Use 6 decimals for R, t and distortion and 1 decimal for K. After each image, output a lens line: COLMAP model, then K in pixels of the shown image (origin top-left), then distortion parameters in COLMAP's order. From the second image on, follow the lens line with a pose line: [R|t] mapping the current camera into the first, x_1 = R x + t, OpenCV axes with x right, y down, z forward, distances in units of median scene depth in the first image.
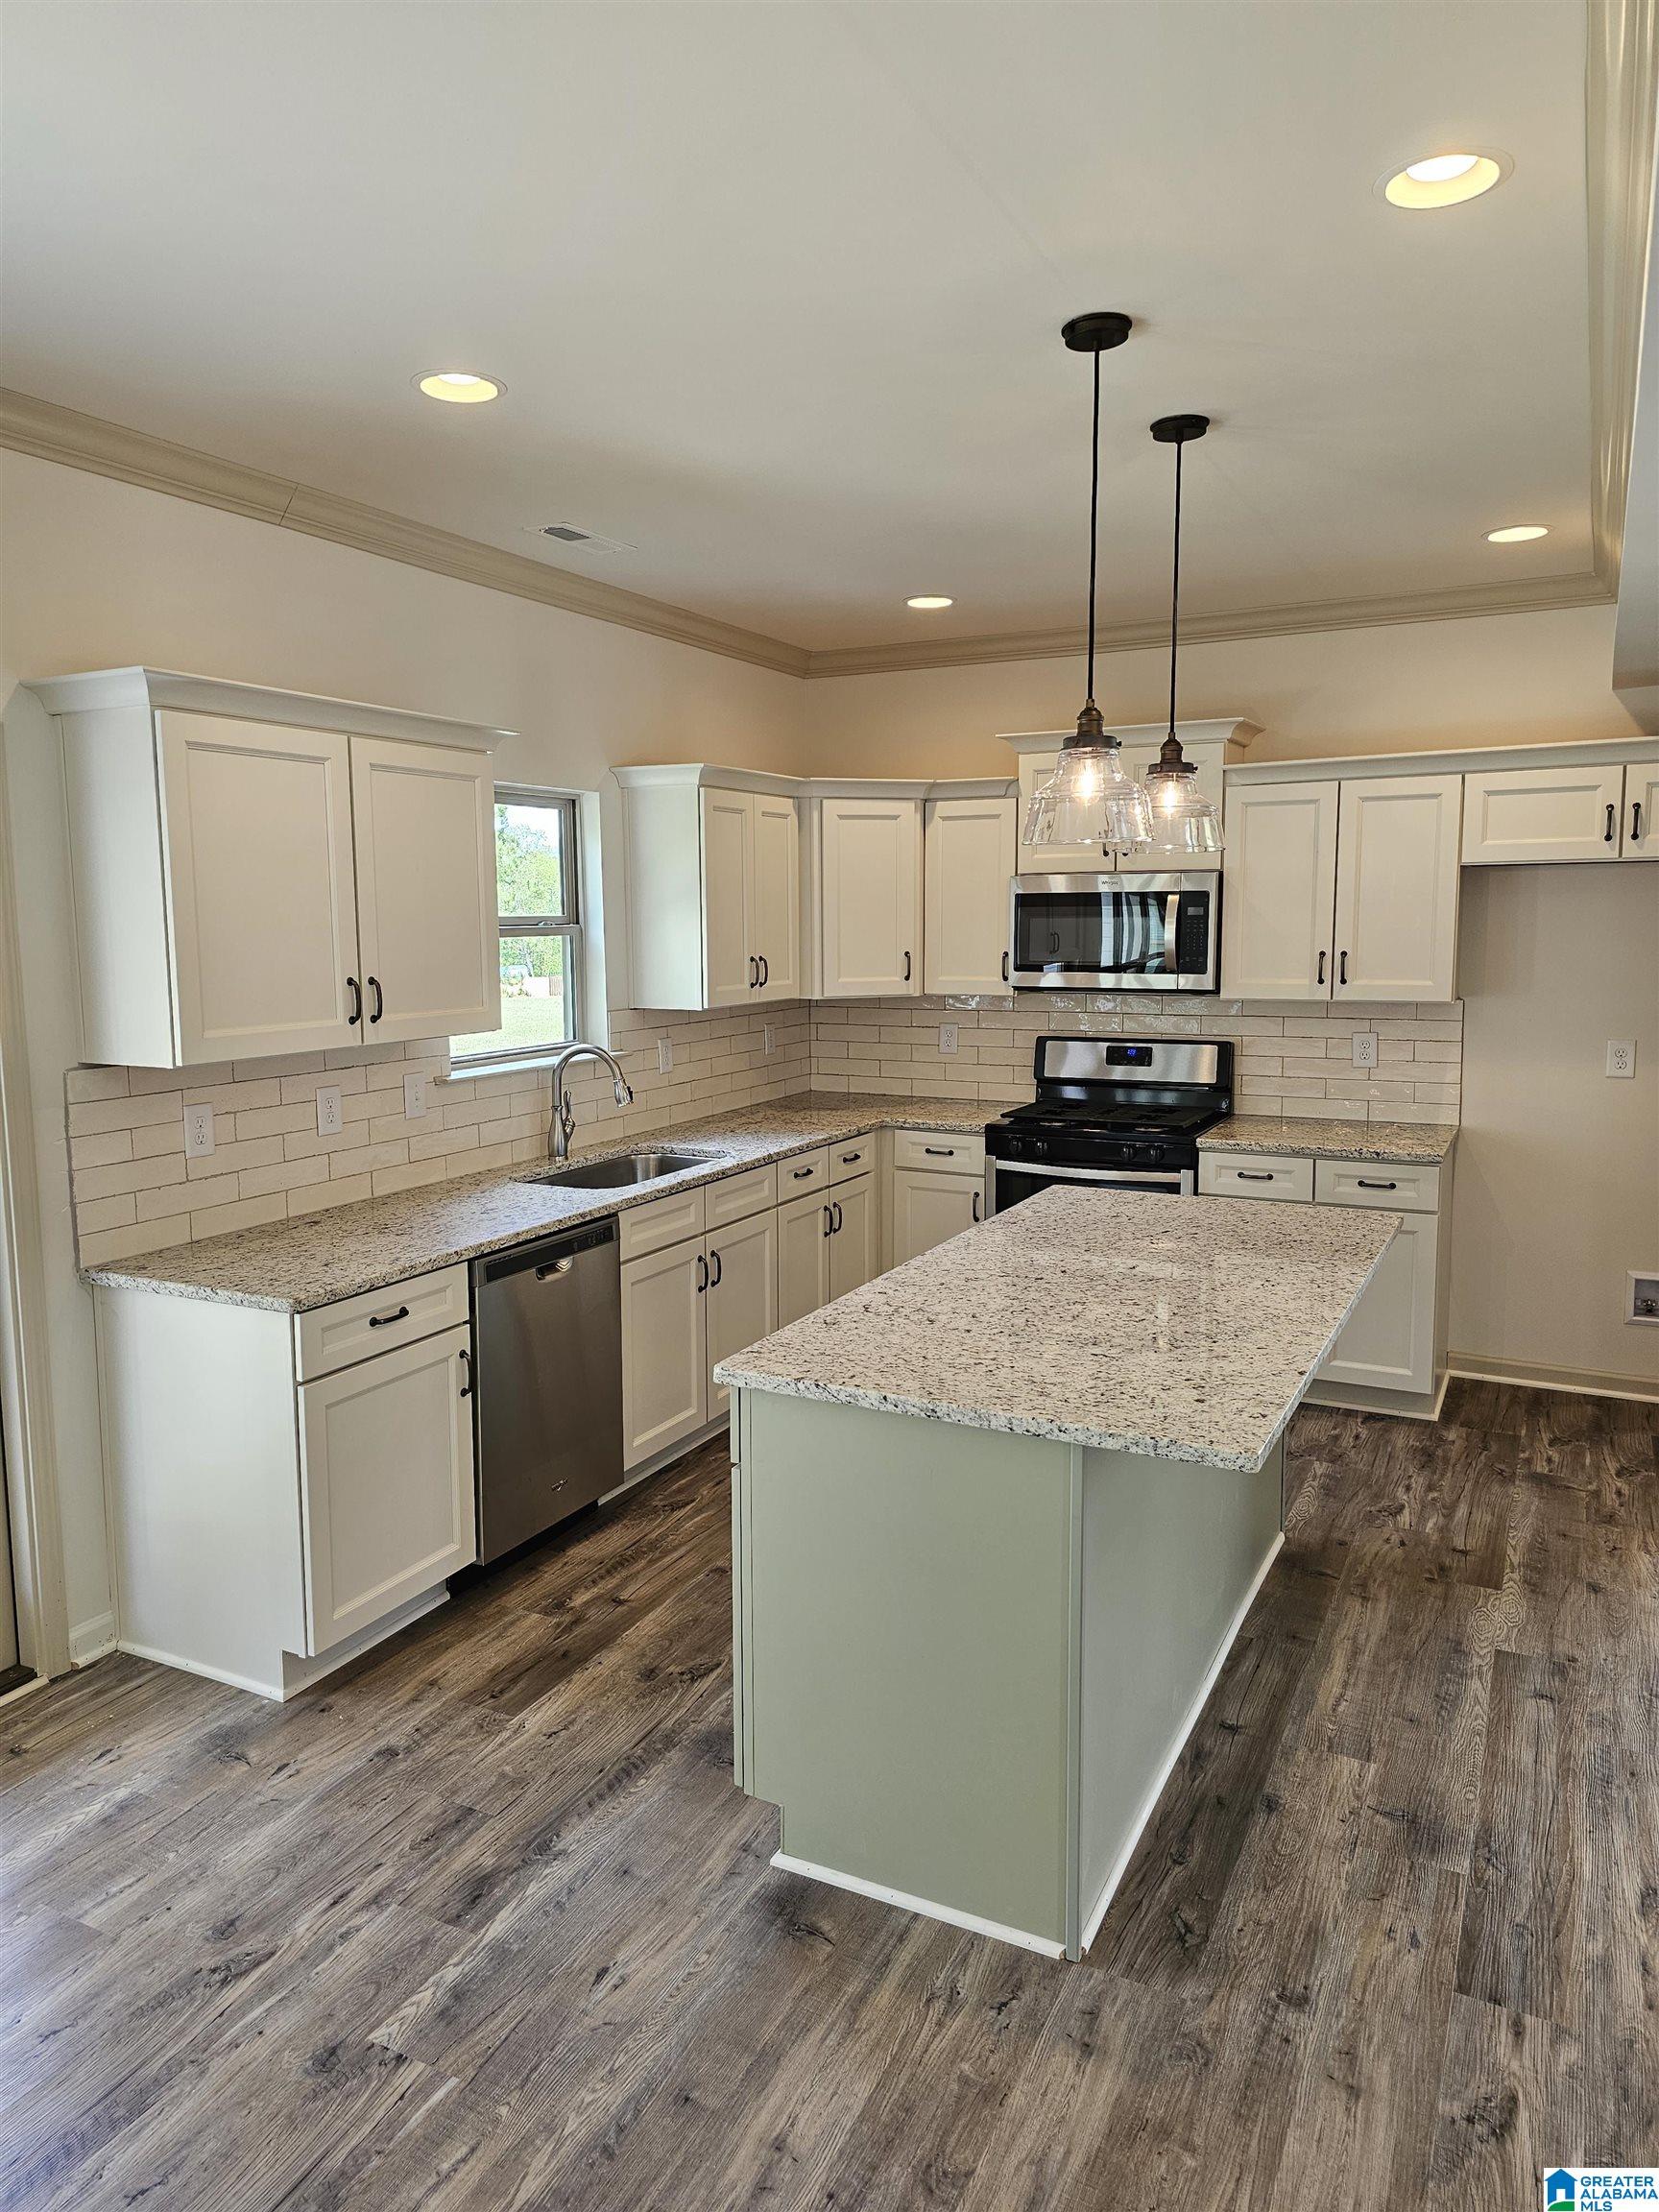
lens RADIAL K [[1464.4, 0, 818.1], [0, 1464.4, 1128.8], [0, 0, 1]] dist [0.057387, -0.047875]
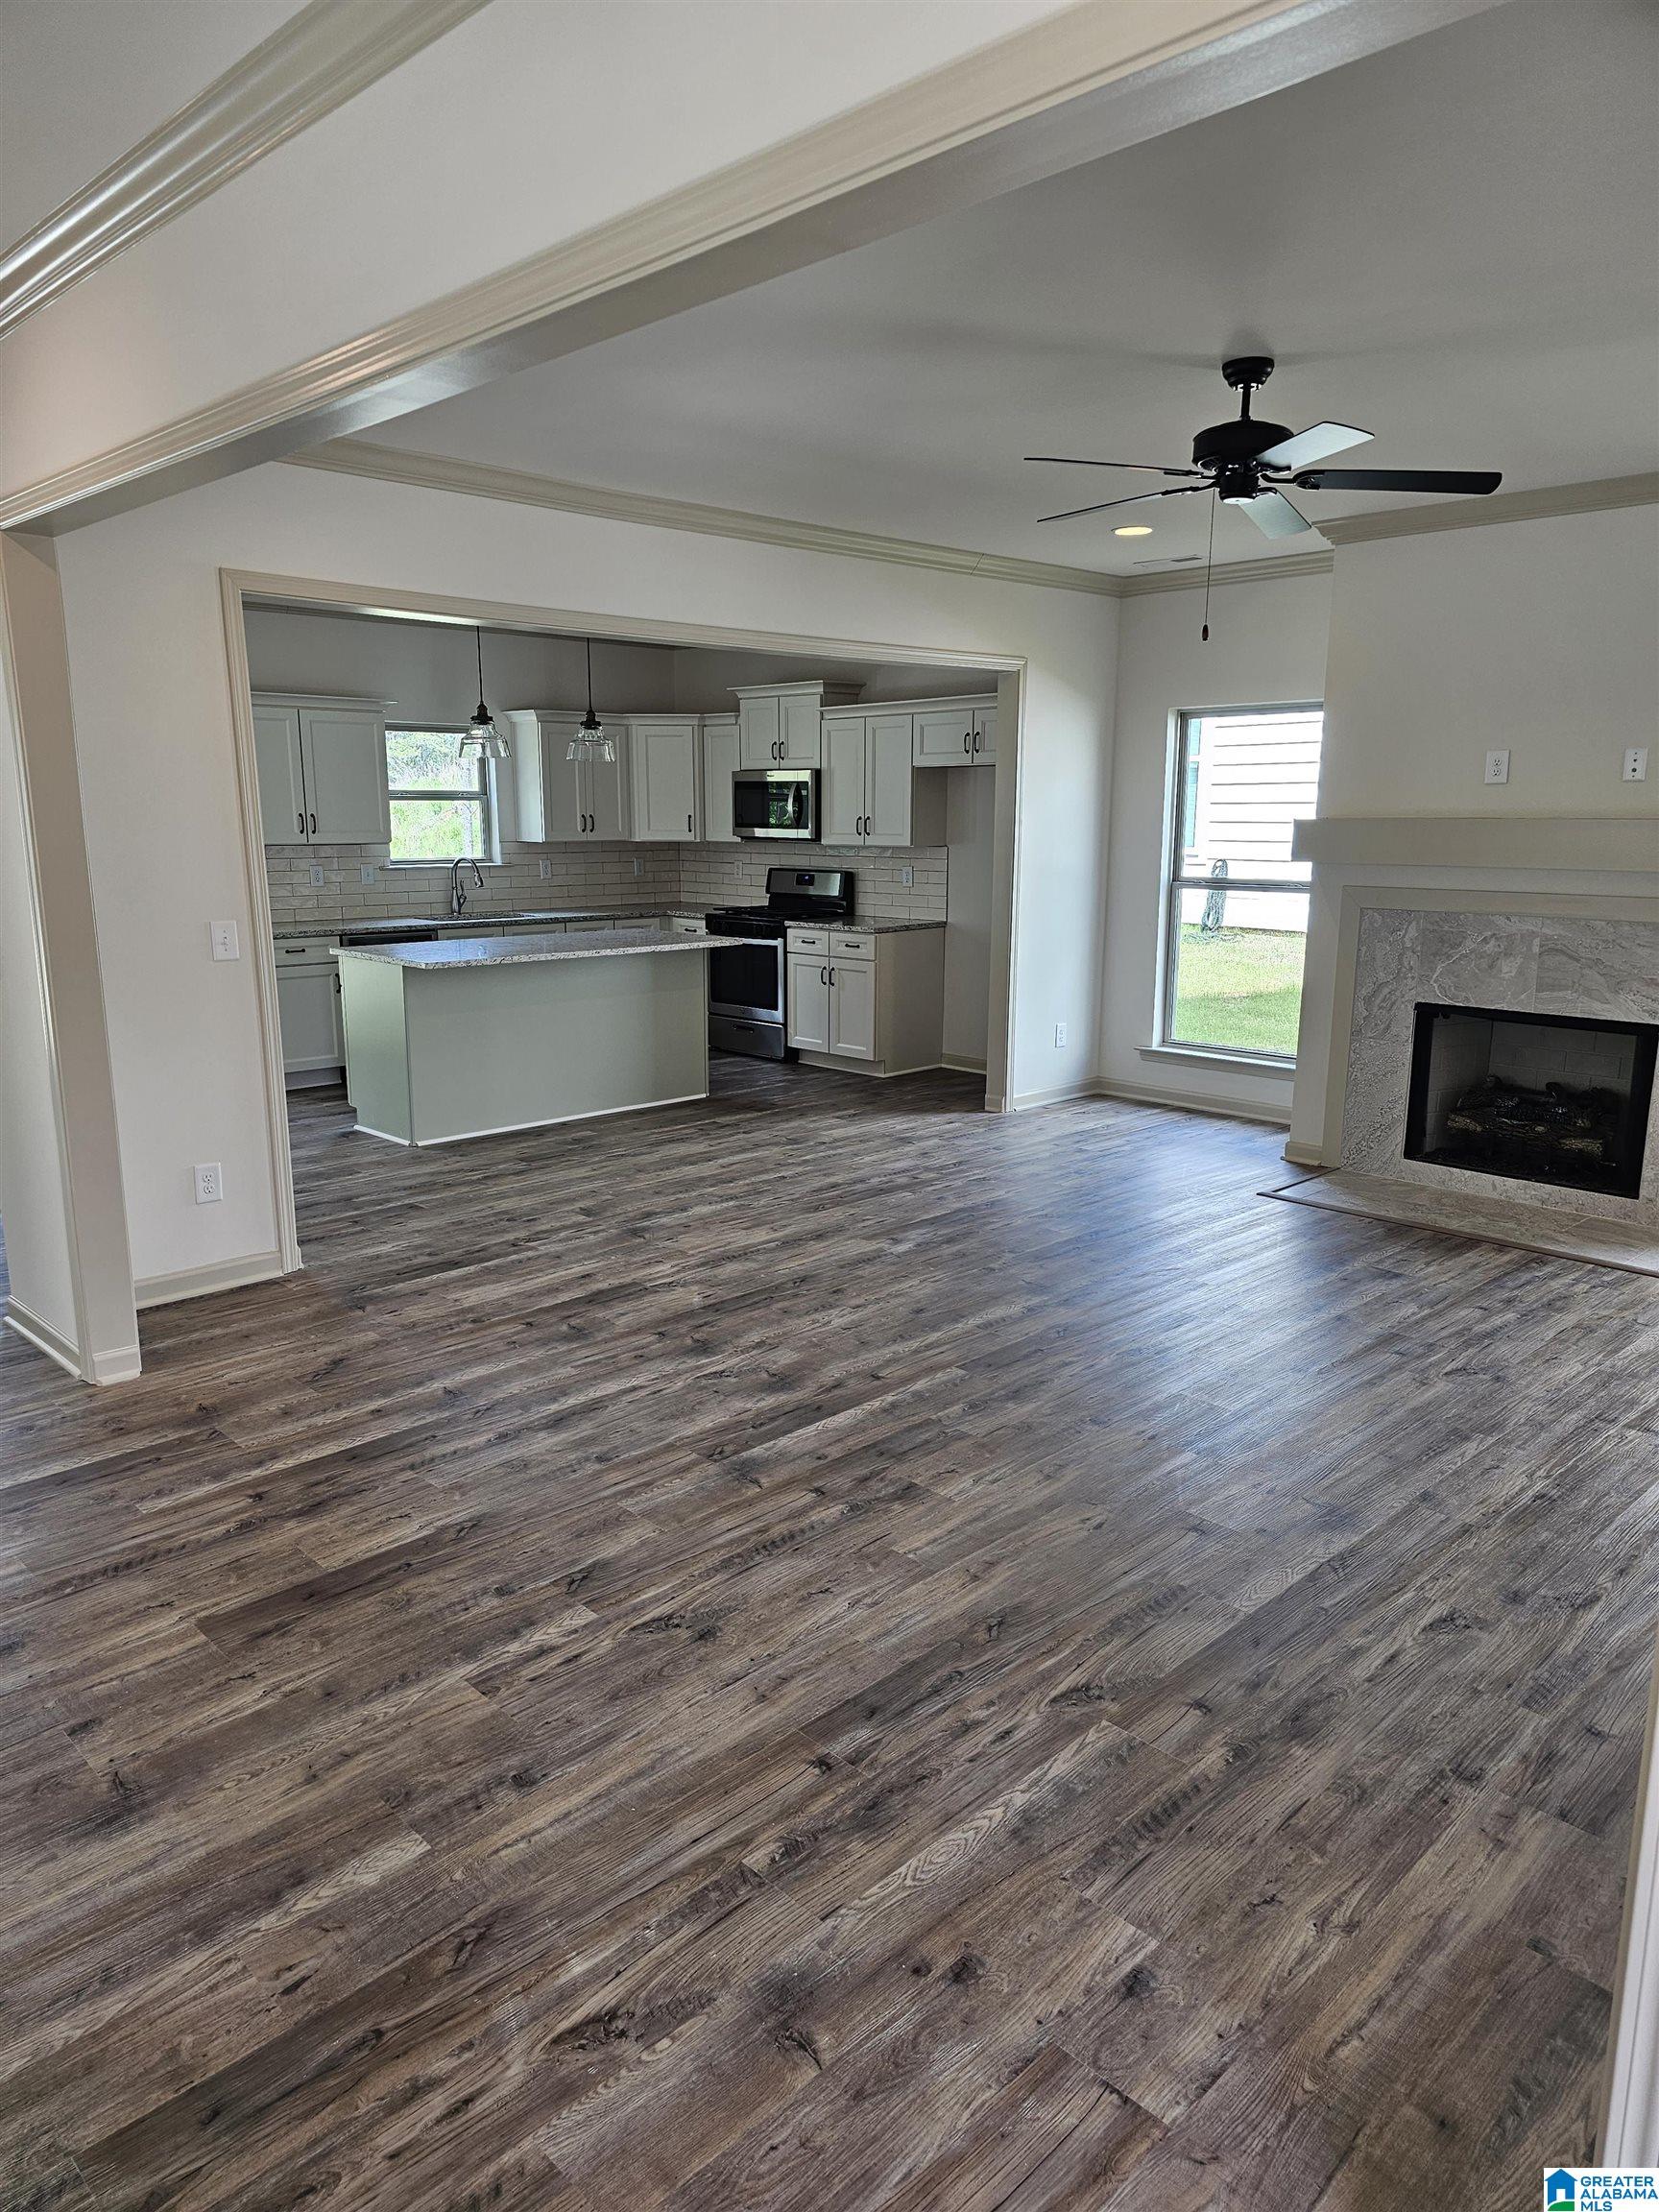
lens RADIAL K [[1464.4, 0, 793.0], [0, 1464.4, 1129.1], [0, 0, 1]] dist [0.057387, -0.047875]
pose [[0.943304, 0.080353, -0.322057, 1.101139], [-0.056899, 0.995039, 0.081605, 0.145246], [0.327016, -0.058654, 0.943197, -0.901489]]
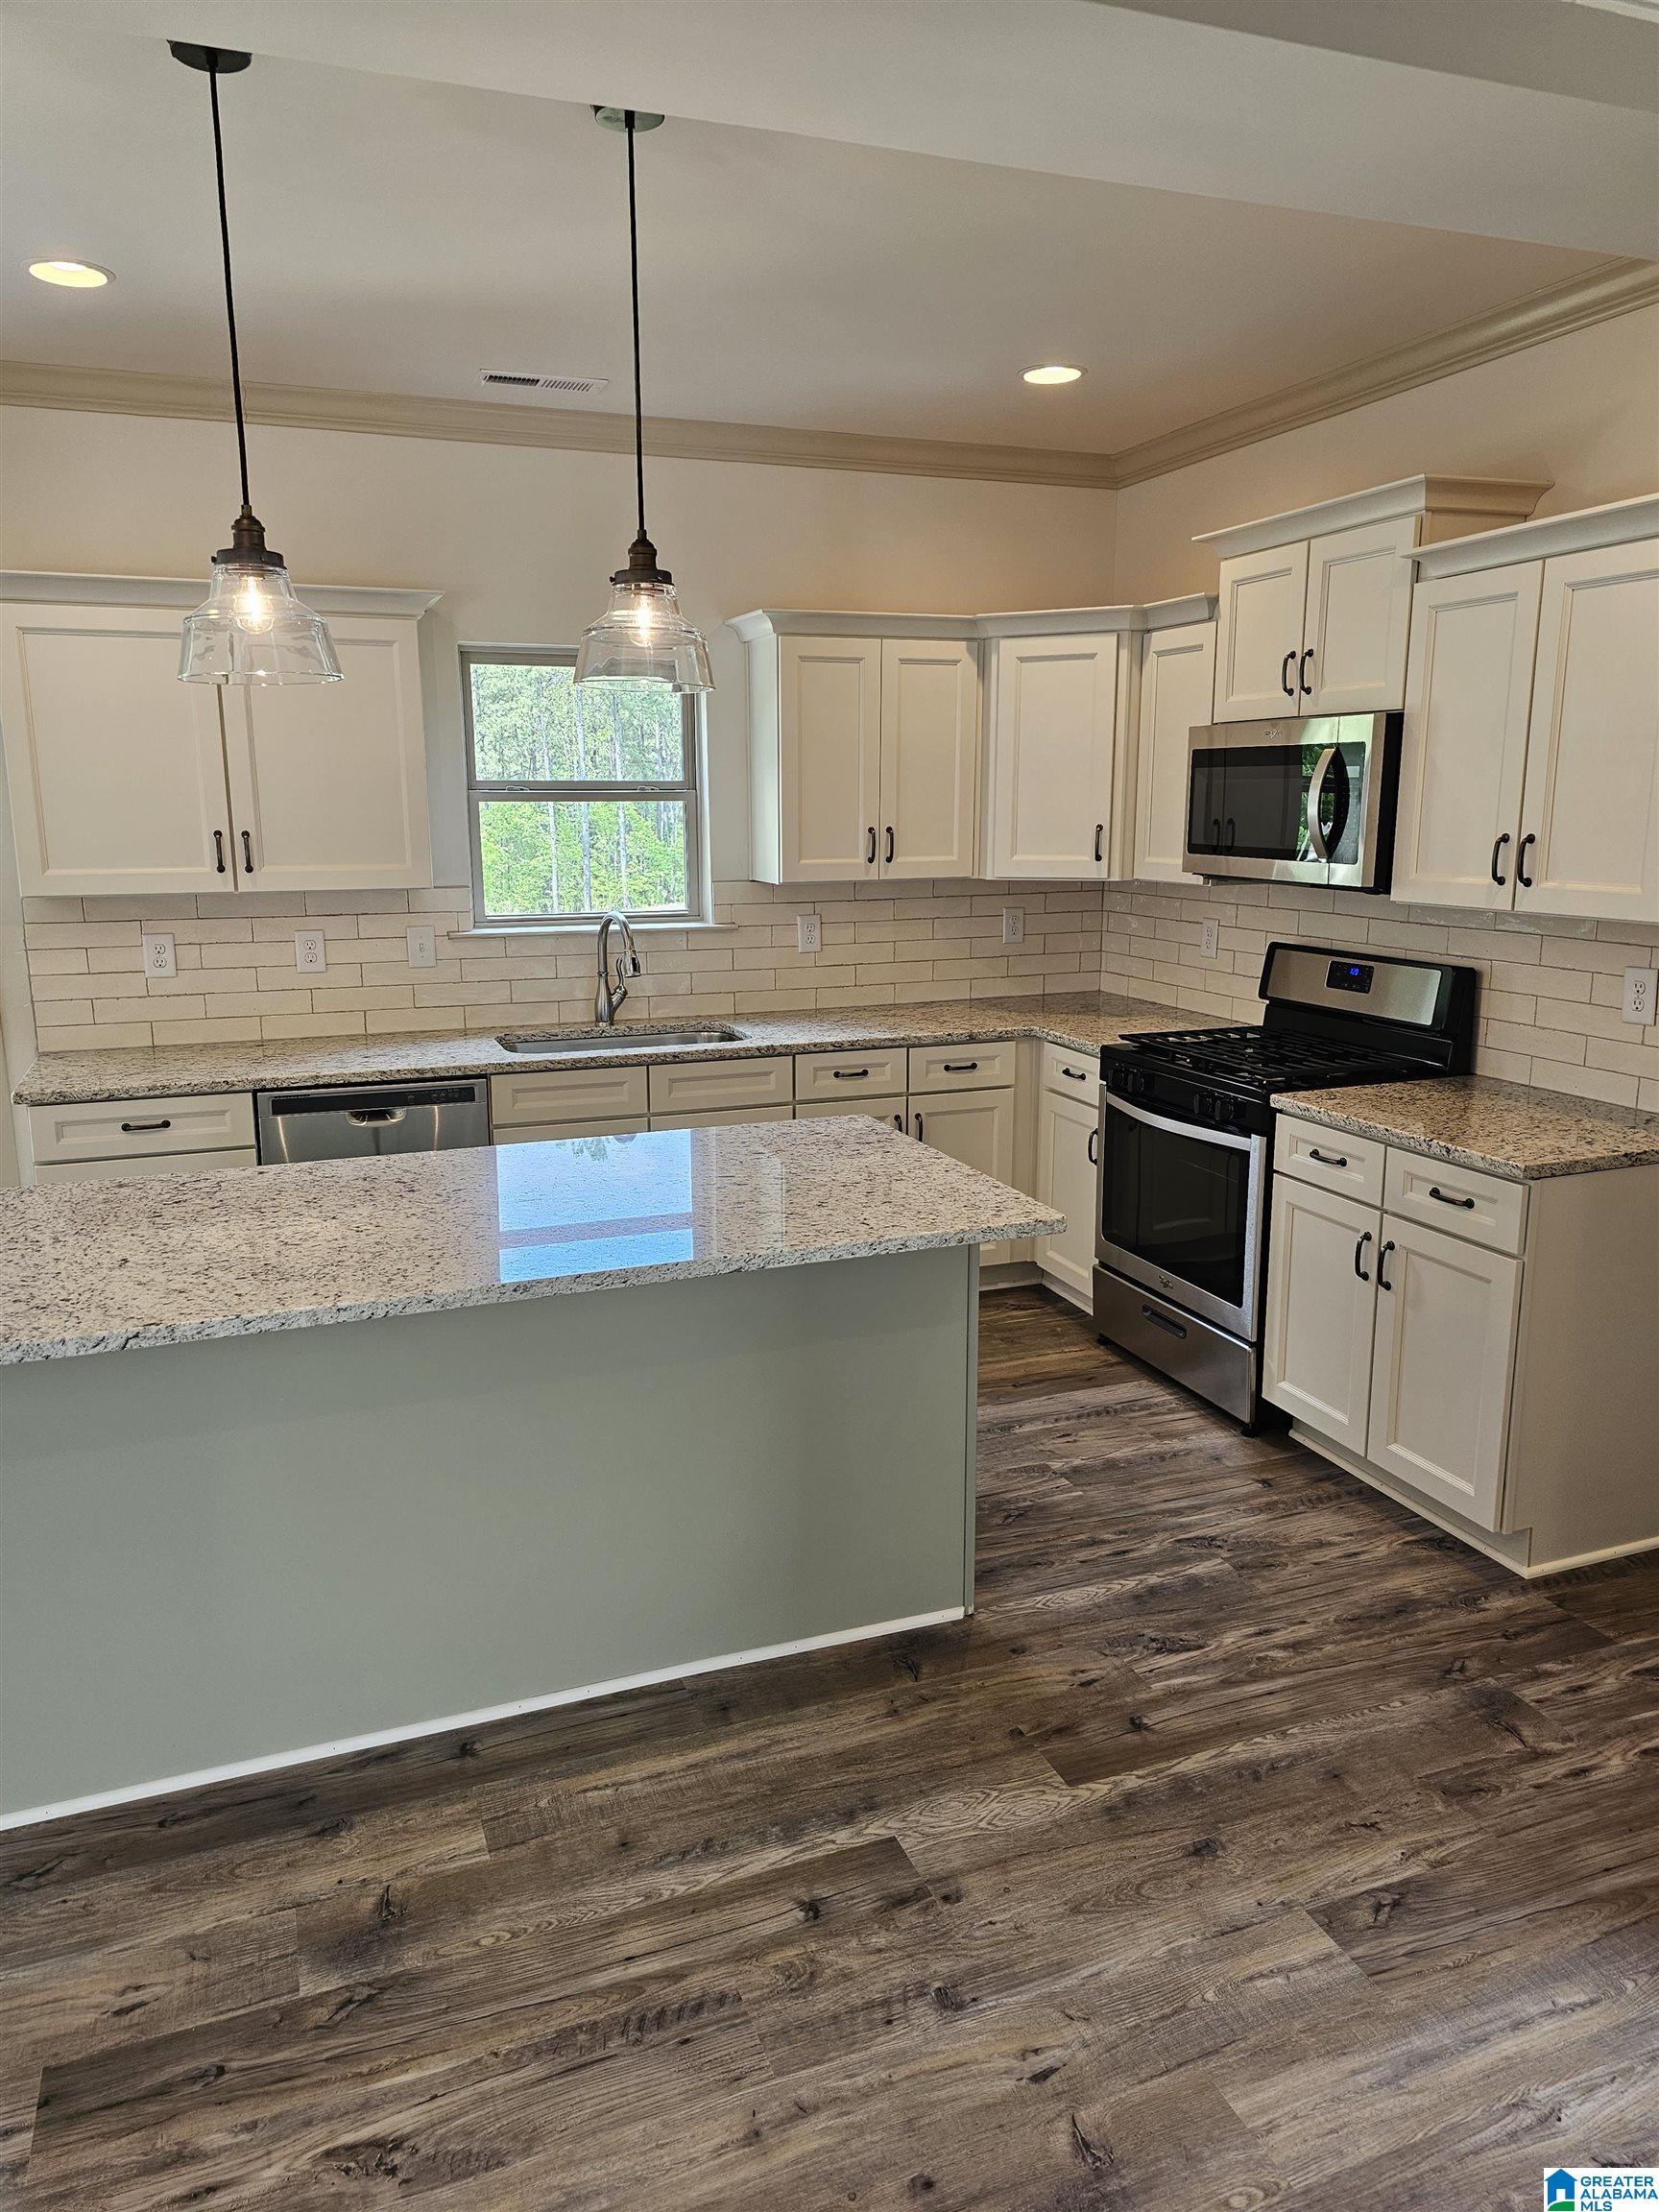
lens RADIAL K [[1464.4, 0, 800.5], [0, 1464.4, 1130.9], [0, 0, 1]] dist [0.057387, -0.047875]
pose [[0.743902, 0.153812, -0.650347, 0.708379], [-0.099645, 0.987804, 0.119644, -0.049337], [0.660818, -0.024199, 0.750156, 0.389718]]
